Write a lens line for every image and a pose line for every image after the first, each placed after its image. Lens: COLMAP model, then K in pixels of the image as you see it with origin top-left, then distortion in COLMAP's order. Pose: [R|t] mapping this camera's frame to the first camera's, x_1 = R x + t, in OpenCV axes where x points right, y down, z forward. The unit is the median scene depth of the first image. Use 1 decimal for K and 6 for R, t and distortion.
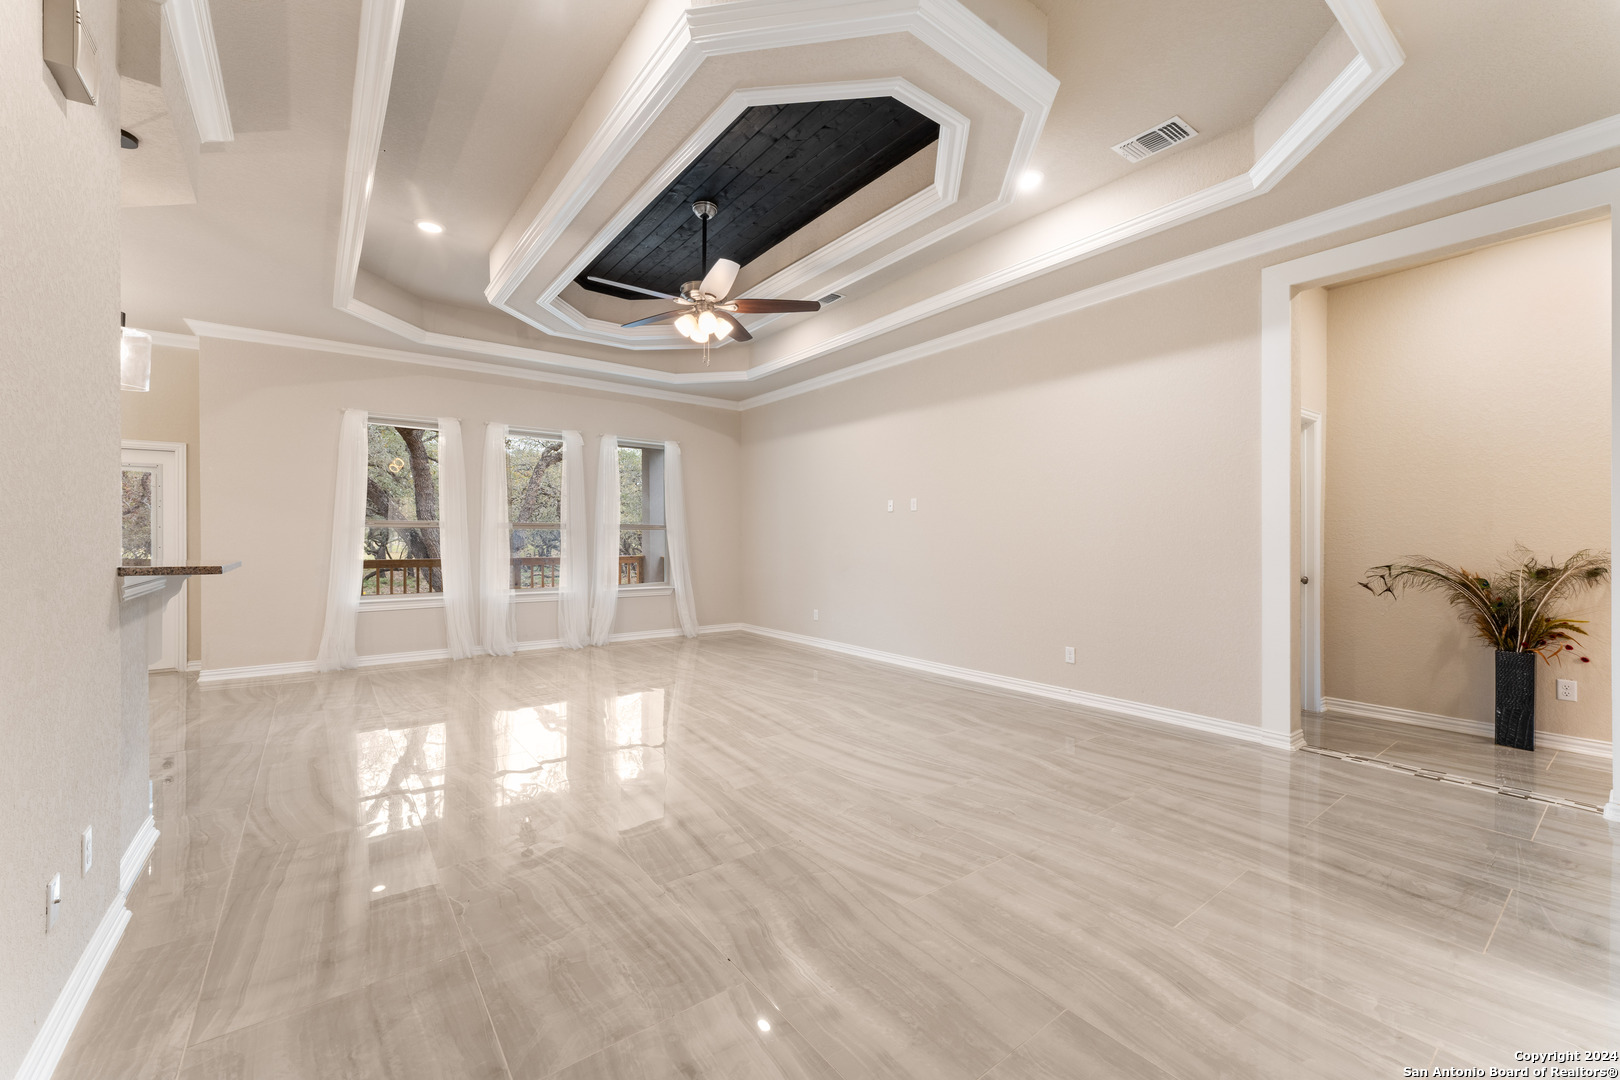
lens RADIAL K [[645.0, 0, 825.9], [0, 645.0, 542.2], [0, 0, 1]] dist [0.000392, -0.000403]
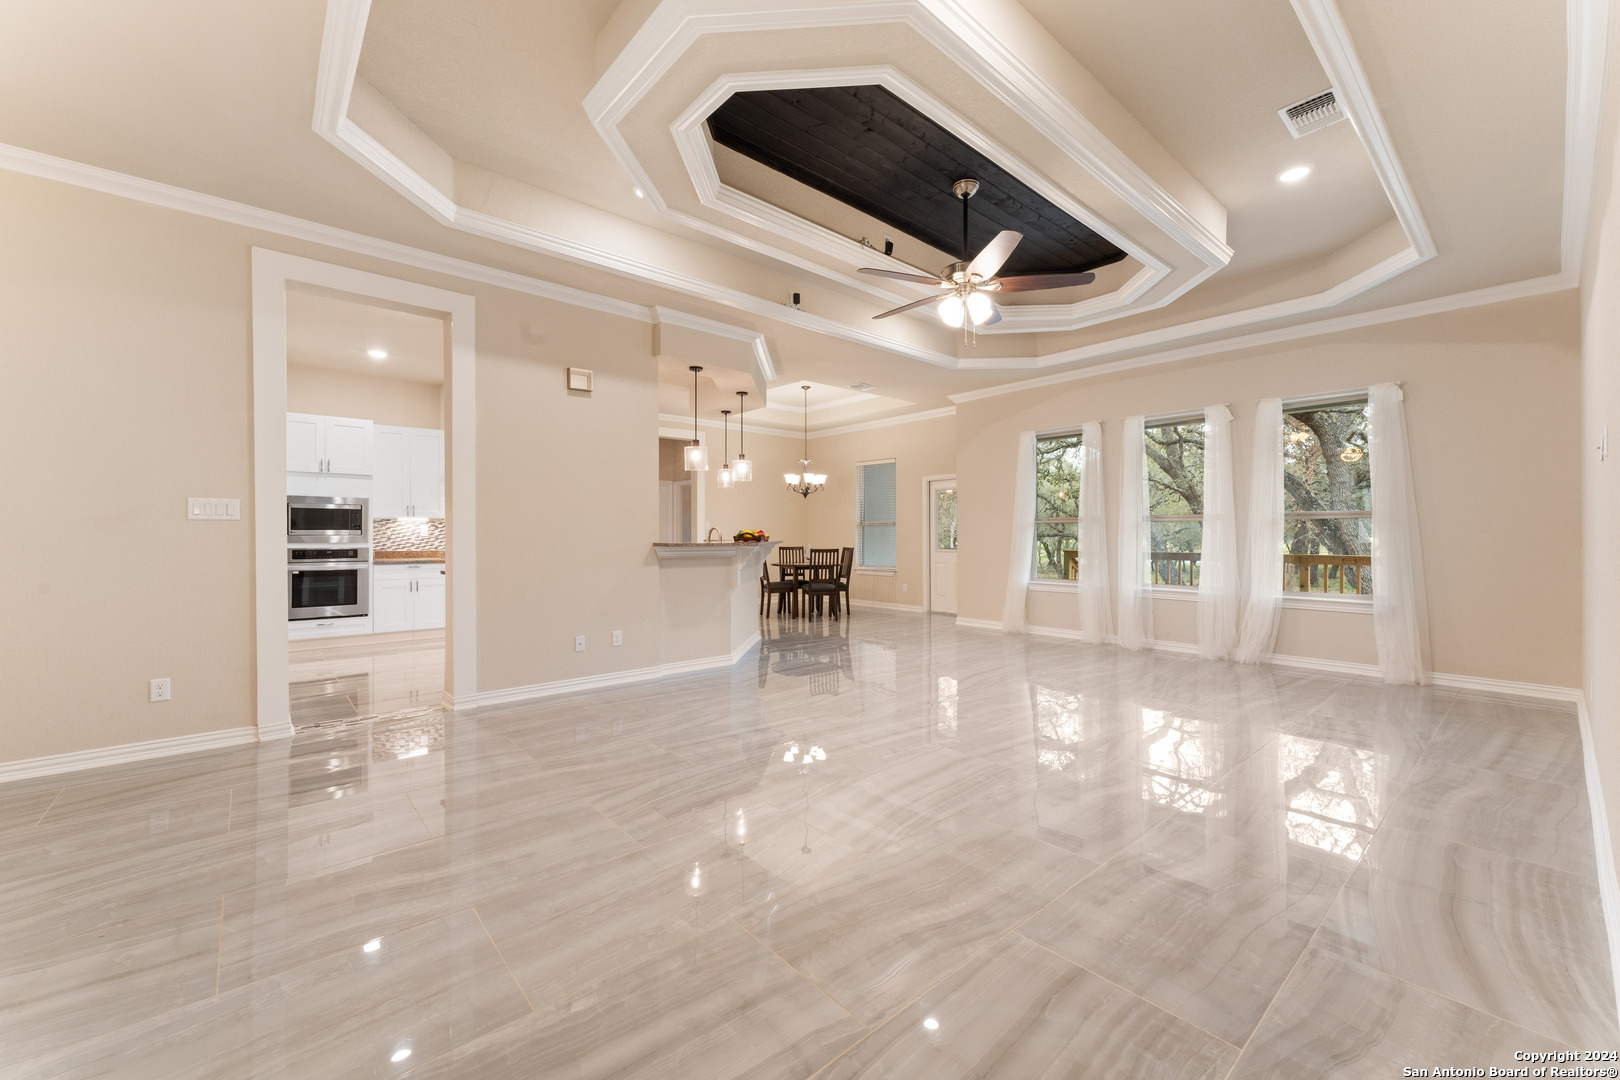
lens RADIAL K [[645.0, 0, 801.7], [0, 645.0, 548.3], [0, 0, 1]] dist [0.000392, -0.000403]
pose [[0.053154, 0.020061, -0.998385, 0.546144], [-0.003650, 0.999795, 0.019895, 0.002155], [0.998580, 0.002586, 0.053216, 0.507182]]
